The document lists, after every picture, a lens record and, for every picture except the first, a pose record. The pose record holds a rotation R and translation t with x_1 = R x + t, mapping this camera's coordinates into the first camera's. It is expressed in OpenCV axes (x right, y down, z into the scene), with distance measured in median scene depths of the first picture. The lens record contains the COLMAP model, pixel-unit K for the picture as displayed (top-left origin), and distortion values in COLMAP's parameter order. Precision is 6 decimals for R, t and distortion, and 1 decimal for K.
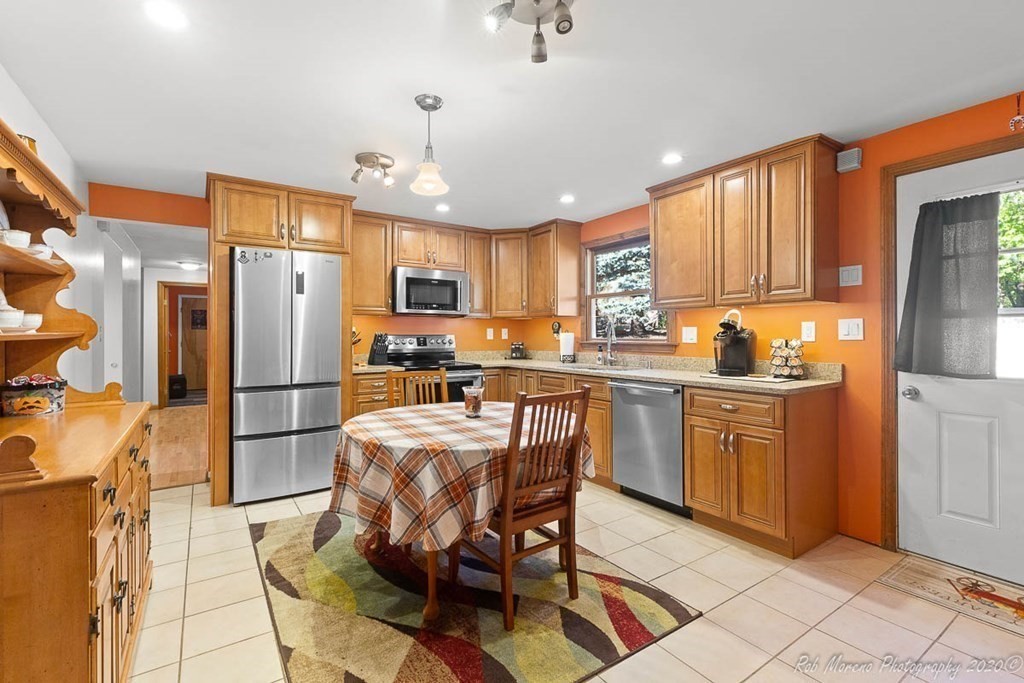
lens RADIAL K [[461.7, 0, 517.5], [0, 461.7, 332.5], [0, 0, 1]] dist [-0.000203, -0.000003]
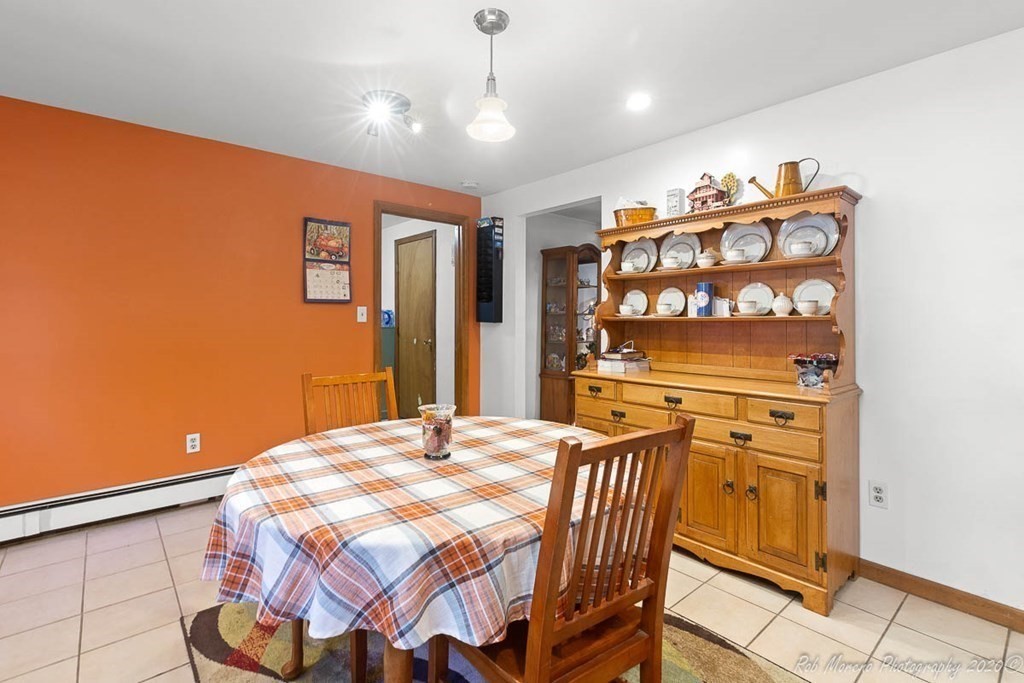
lens RADIAL K [[477.6, 0, 509.6], [0, 477.6, 317.5], [0, 0, 1]] dist [-0.000323, -0.000016]
pose [[-0.994360, 0.002846, -0.106016, -0.069231], [0.003205, 0.999990, -0.003218, 0.001716], [0.106006, -0.003540, -0.994359, 0.920607]]
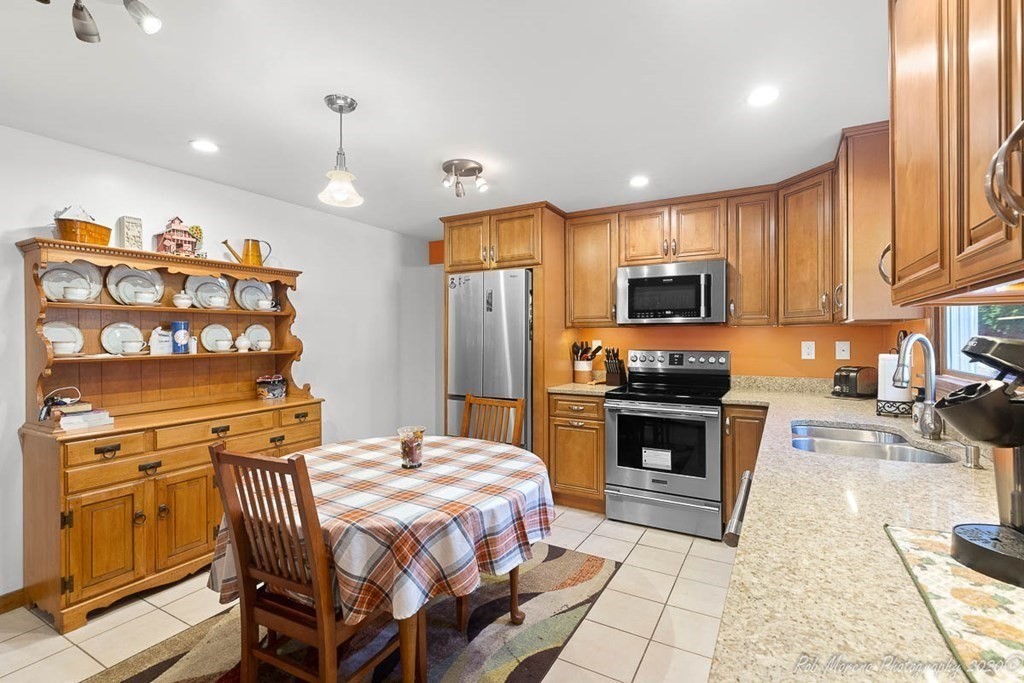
lens RADIAL K [[461.7, 0, 517.5], [0, 461.7, 332.5], [0, 0, 1]] dist [-0.000203, -0.000003]
pose [[0.442241, -0.006143, -0.896875, 0.390453], [0.005383, 0.999977, -0.004195, -0.024231], [0.896880, -0.002973, 0.442264, 0.465317]]
